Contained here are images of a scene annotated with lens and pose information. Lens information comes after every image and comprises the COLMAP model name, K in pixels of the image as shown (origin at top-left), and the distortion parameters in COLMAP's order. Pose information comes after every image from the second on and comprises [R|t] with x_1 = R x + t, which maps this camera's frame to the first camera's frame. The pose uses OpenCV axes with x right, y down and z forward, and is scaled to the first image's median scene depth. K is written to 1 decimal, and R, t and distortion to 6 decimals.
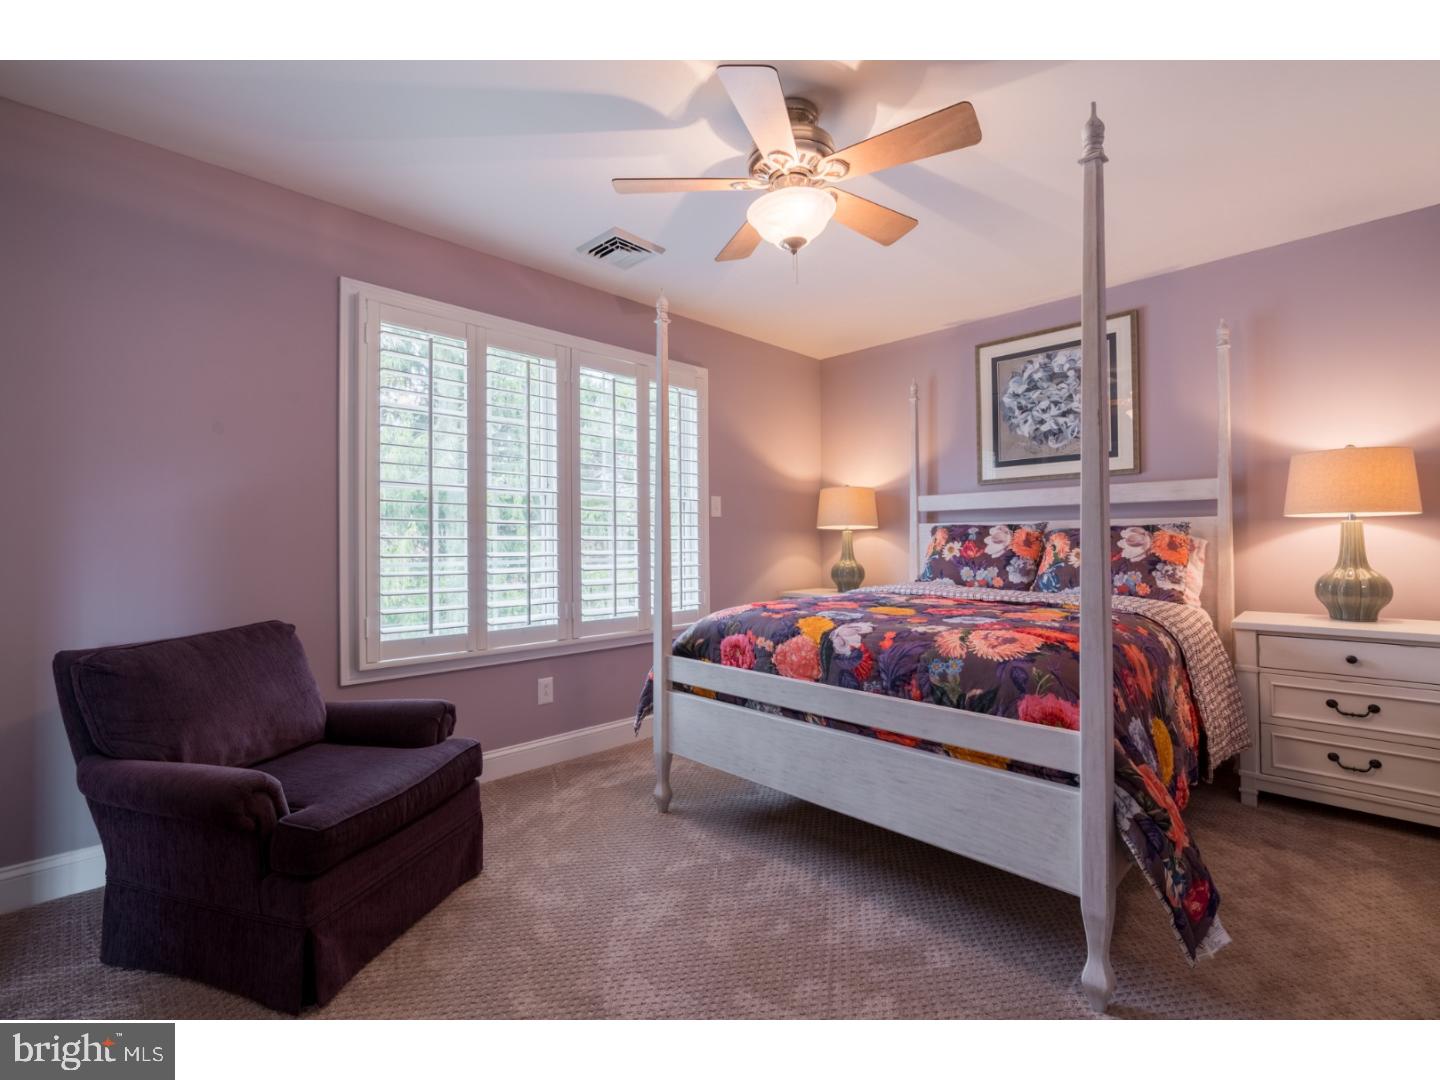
lens RADIAL K [[635.0, 0, 717.3], [0, 635.0, 534.0], [0, 0, 1]] dist [-0.000152, 0.000162]
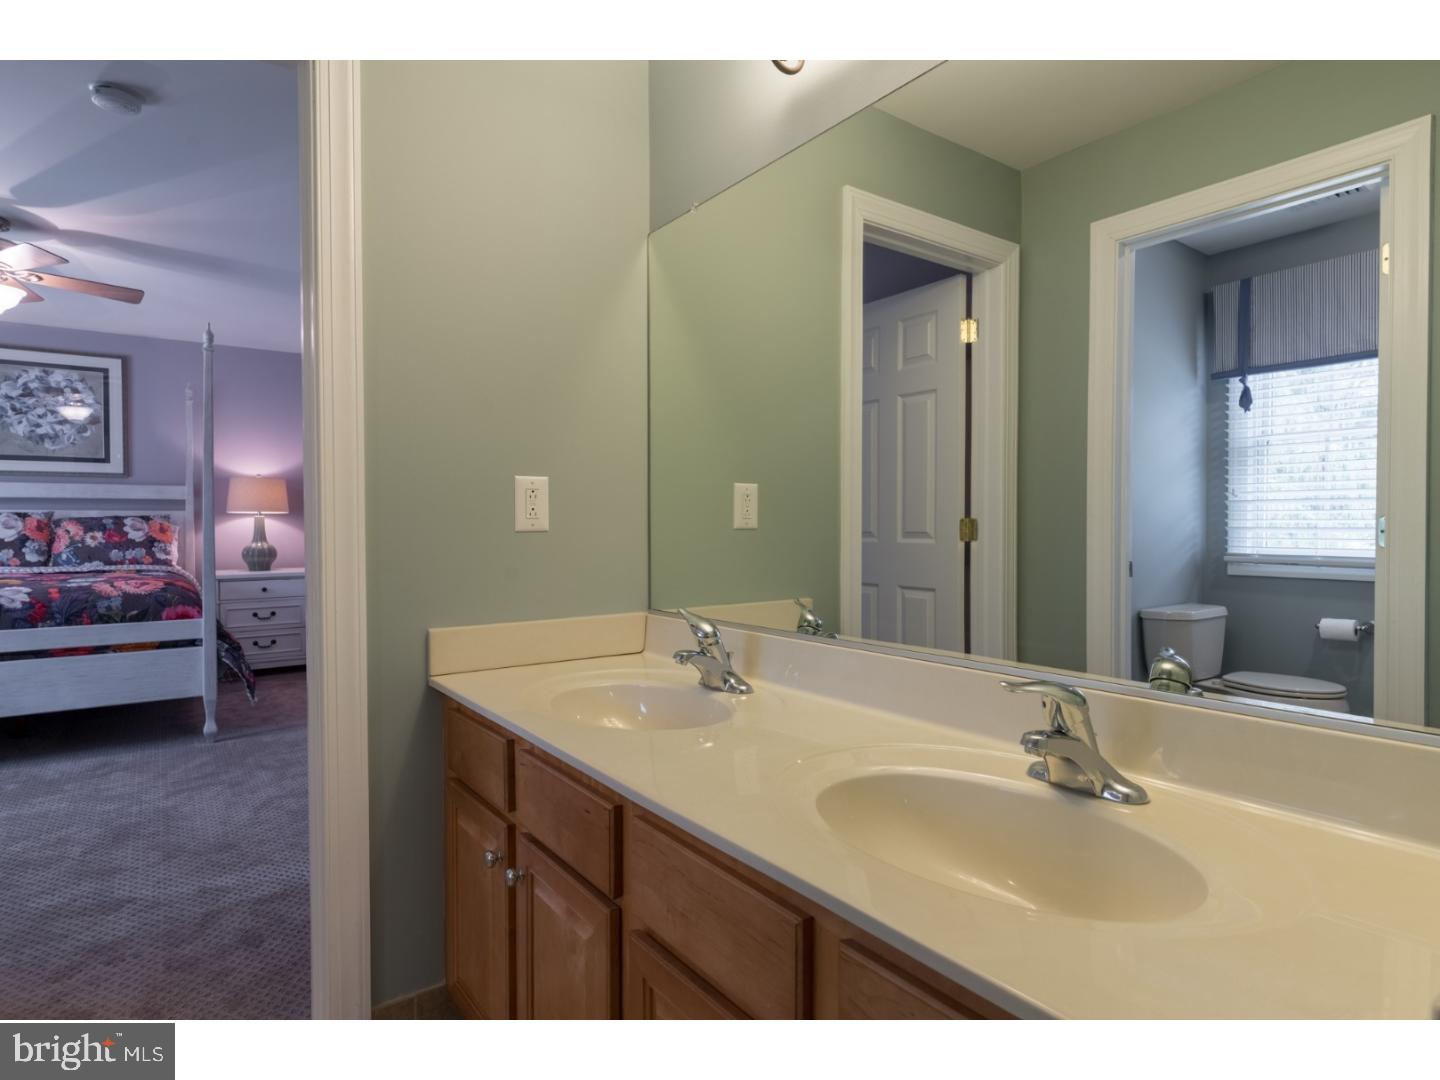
lens RADIAL K [[732.7, 0, 726.7], [0, 732.7, 537.0], [0, 0, 1]] dist [0.002700, -0.000166]
pose [[0.116179, -0.013965, 0.993130, -0.825151], [-0.013000, 0.999794, 0.015579, -0.009459], [-0.993143, -0.014721, 0.115973, -0.508411]]
